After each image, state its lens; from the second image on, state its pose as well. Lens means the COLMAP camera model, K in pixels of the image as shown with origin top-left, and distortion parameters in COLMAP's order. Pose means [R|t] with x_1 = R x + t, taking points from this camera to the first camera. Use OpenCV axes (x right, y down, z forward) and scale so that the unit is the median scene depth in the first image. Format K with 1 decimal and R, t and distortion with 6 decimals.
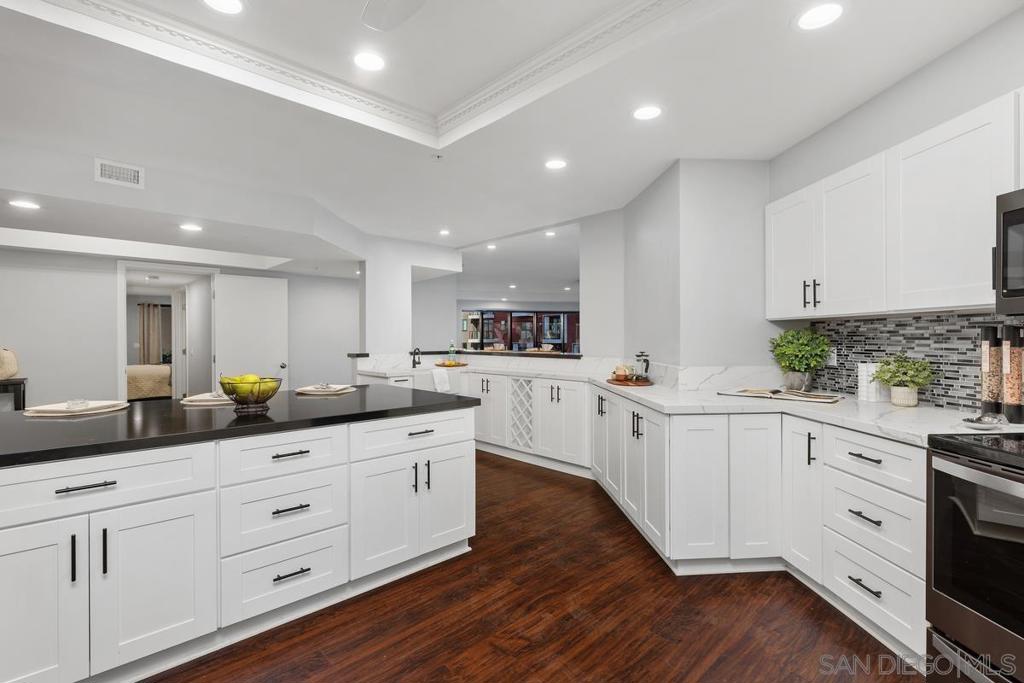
lens RADIAL K [[474.9, 0, 511.2], [0, 474.9, 339.7], [0, 0, 1]] dist [0.003841, 0.000393]
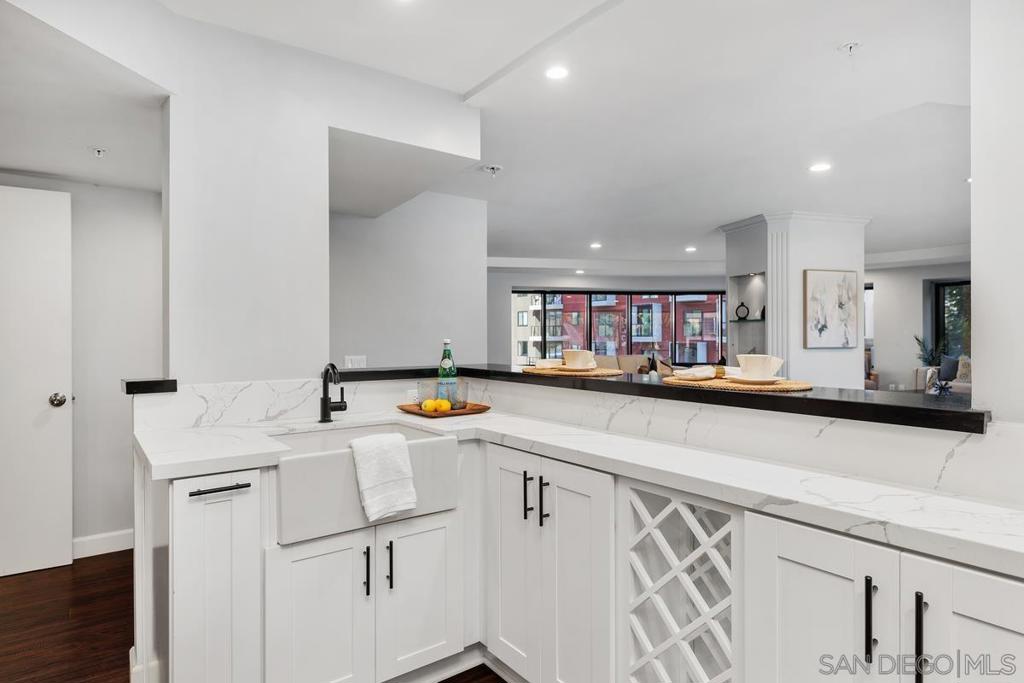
lens RADIAL K [[584.3, 0, 508.7], [0, 584.3, 338.4], [0, 0, 1]] dist [-0.000495, -0.000098]
pose [[0.991773, 0.000057, -0.128012, -0.022871], [0.000255, 0.999997, 0.002423, -0.000533], [0.128011, -0.002436, 0.991770, 0.602595]]
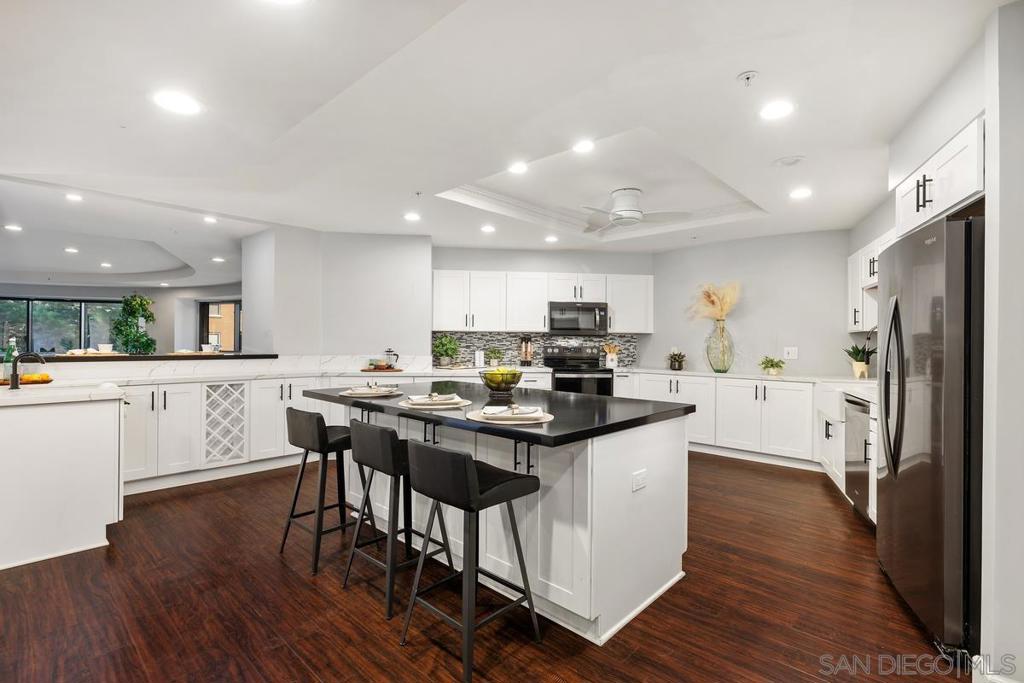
lens RADIAL K [[474.9, 0, 510.3], [0, 474.9, 341.6], [0, 0, 1]] dist [0.003841, 0.000393]
pose [[-0.052999, 0.005659, 0.998579, -0.782591], [-0.003999, 0.999975, -0.005879, 0.007322], [-0.998587, -0.004305, -0.052975, 0.453354]]
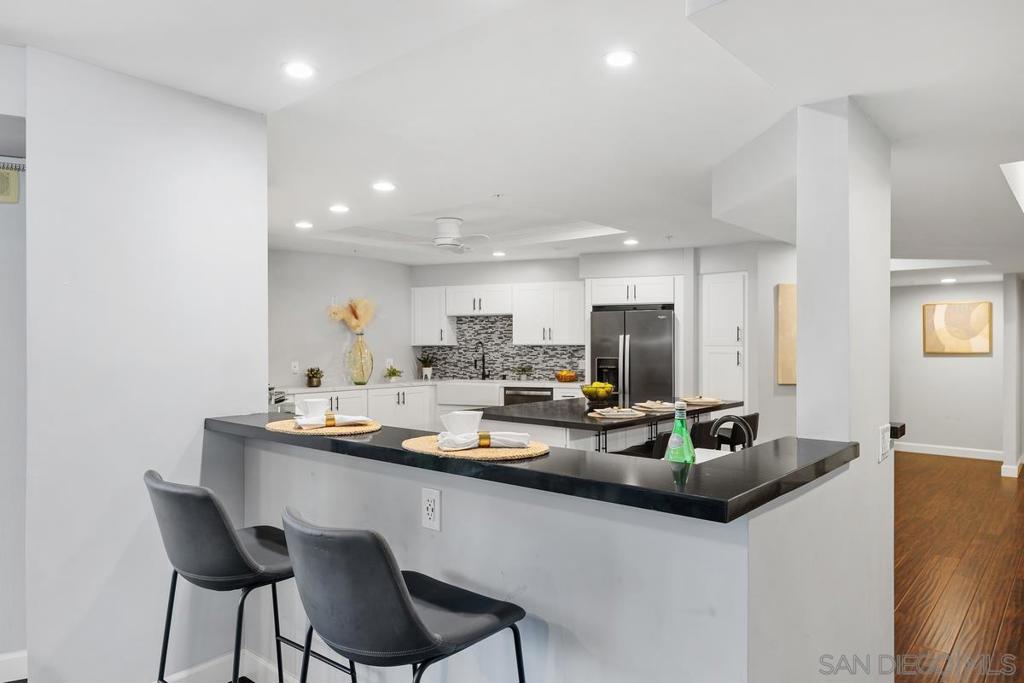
lens RADIAL K [[688.5, 0, 514.6], [0, 688.5, 341.6], [0, 0, 1]] dist [0.010813, 0.001656]
pose [[-0.993194, 0.004778, -0.116373, -0.000944], [0.004313, 0.999982, 0.004243, -0.033096], [0.116391, 0.003712, -0.993197, 1.447350]]
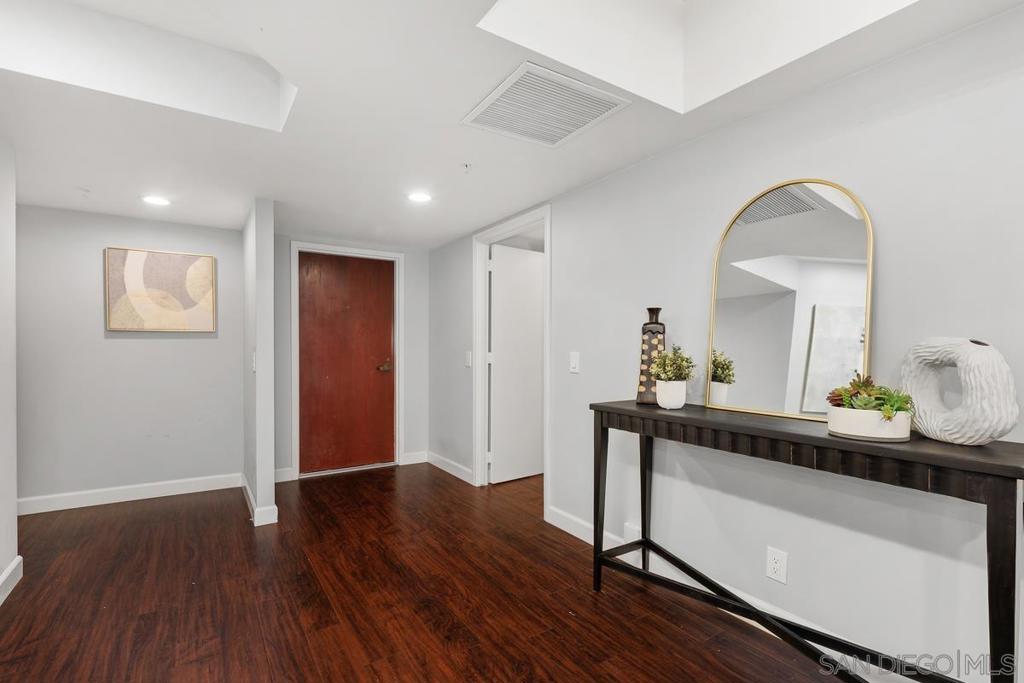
lens RADIAL K [[474.9, 0, 512.6], [0, 474.9, 347.3], [0, 0, 1]] dist [0.003841, 0.000393]
pose [[-0.171163, 0.006783, -0.985219, -0.608713], [0.001181, 0.999977, 0.006680, 0.022614], [0.985242, -0.000020, -0.171167, 0.594344]]
